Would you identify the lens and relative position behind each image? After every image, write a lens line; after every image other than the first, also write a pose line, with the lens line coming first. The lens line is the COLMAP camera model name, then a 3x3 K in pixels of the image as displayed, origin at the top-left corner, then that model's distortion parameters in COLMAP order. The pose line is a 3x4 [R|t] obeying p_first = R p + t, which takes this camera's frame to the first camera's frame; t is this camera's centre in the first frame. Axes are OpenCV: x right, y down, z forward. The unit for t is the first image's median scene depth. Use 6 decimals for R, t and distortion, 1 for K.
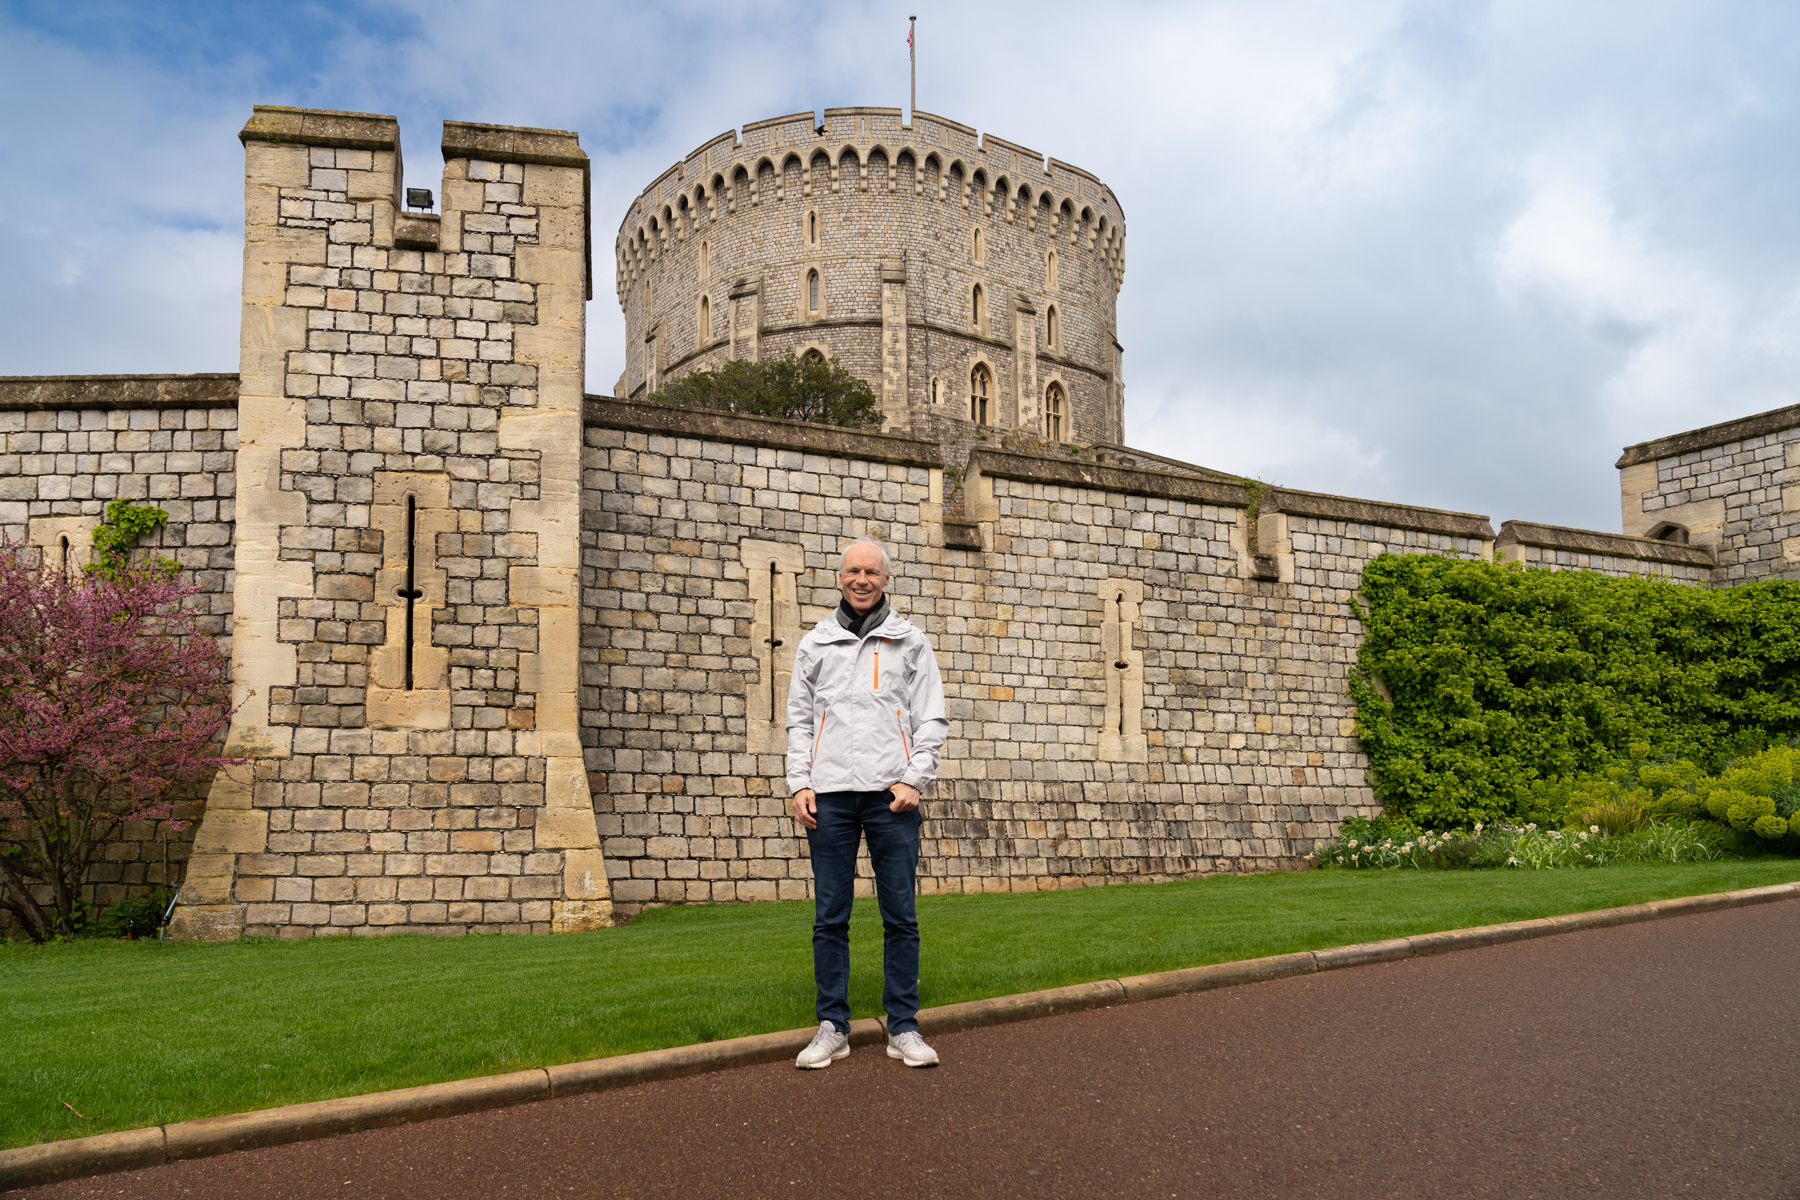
lens RADIAL K [[1263.6, 0, 900.1], [0, 1263.6, 757.3], [0, 0, 1]] dist [-0.023529, 0.009164]
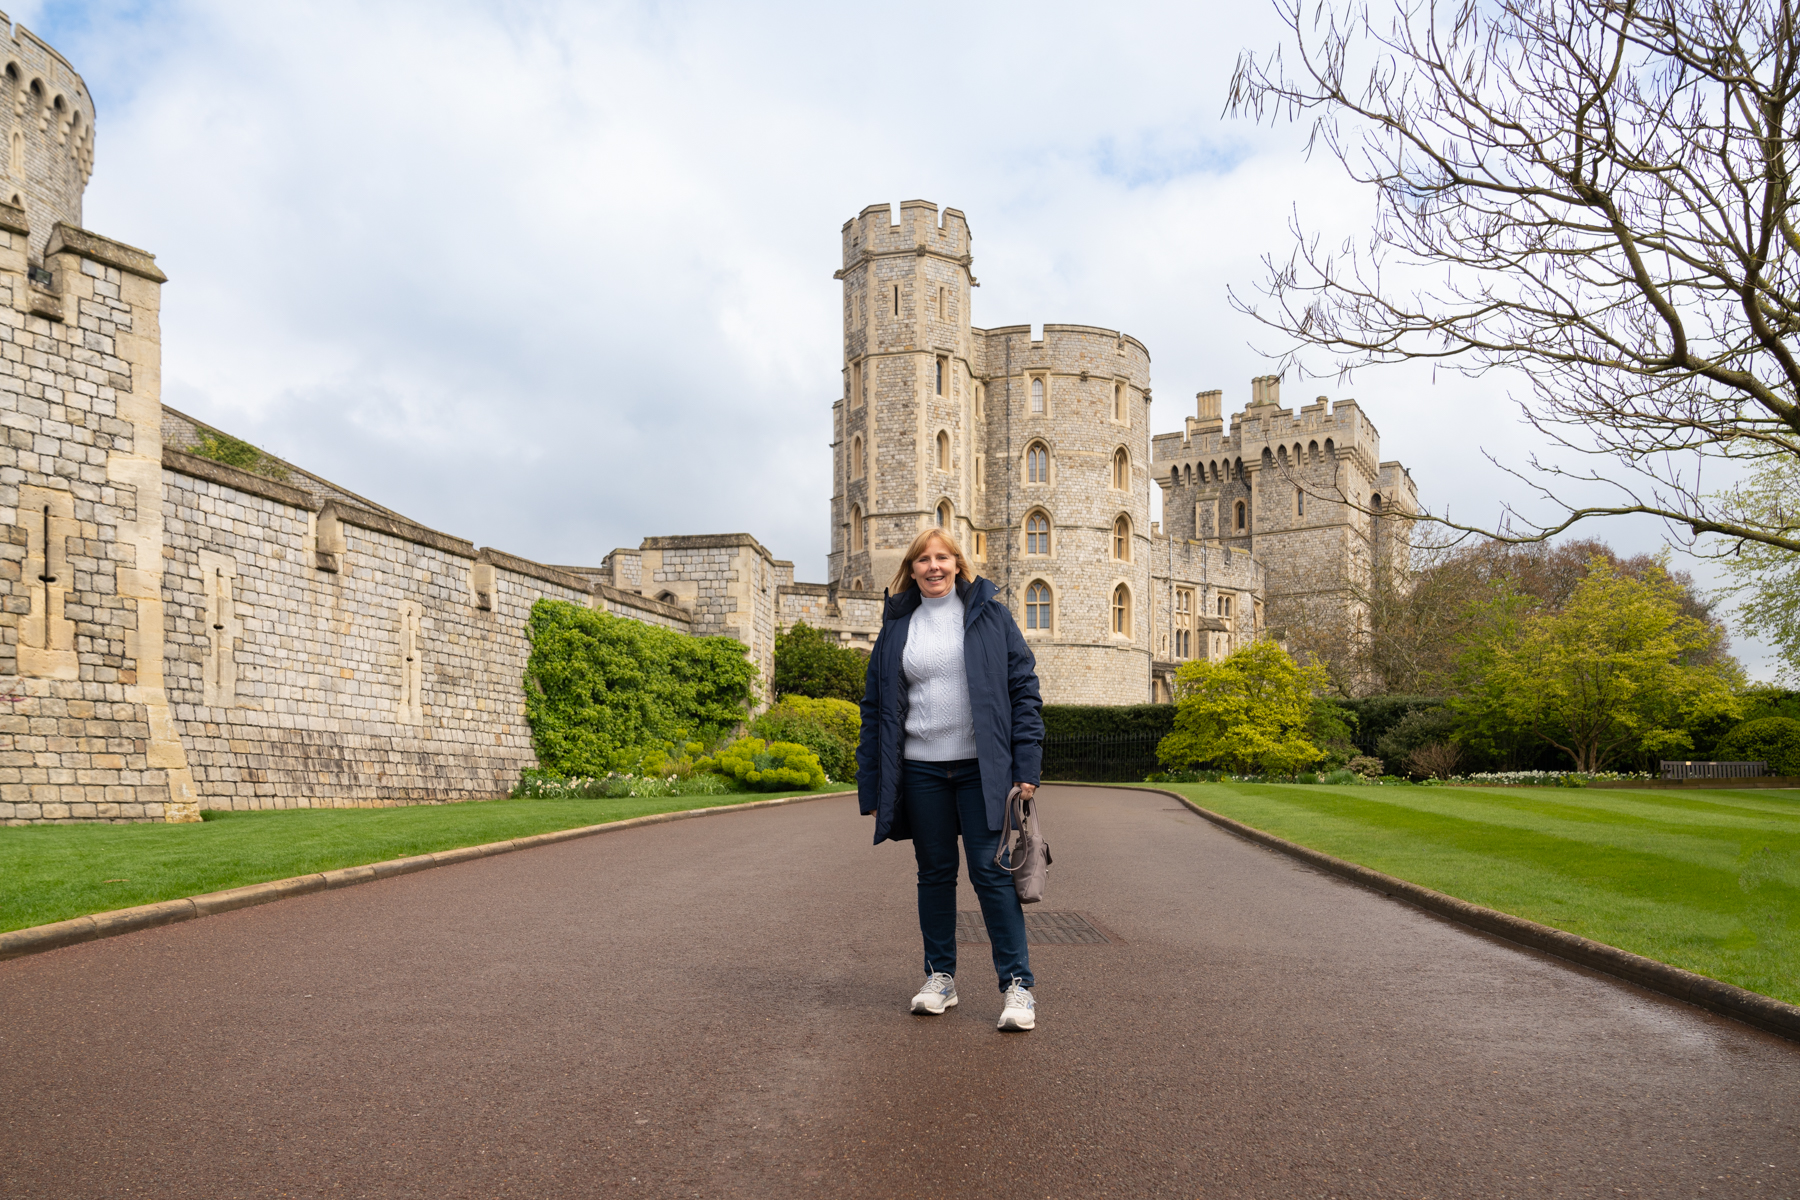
lens RADIAL K [[1252.4, 0, 900.0], [0, 1252.4, 600.0], [0, 0, 1]] dist [0.002568, 0.048321]
pose [[0.663054, 0.132135, 0.736818, -0.582942], [-0.061390, 0.990581, -0.122399, 0.003705], [-0.746050, 0.035923, 0.664920, -0.454305]]
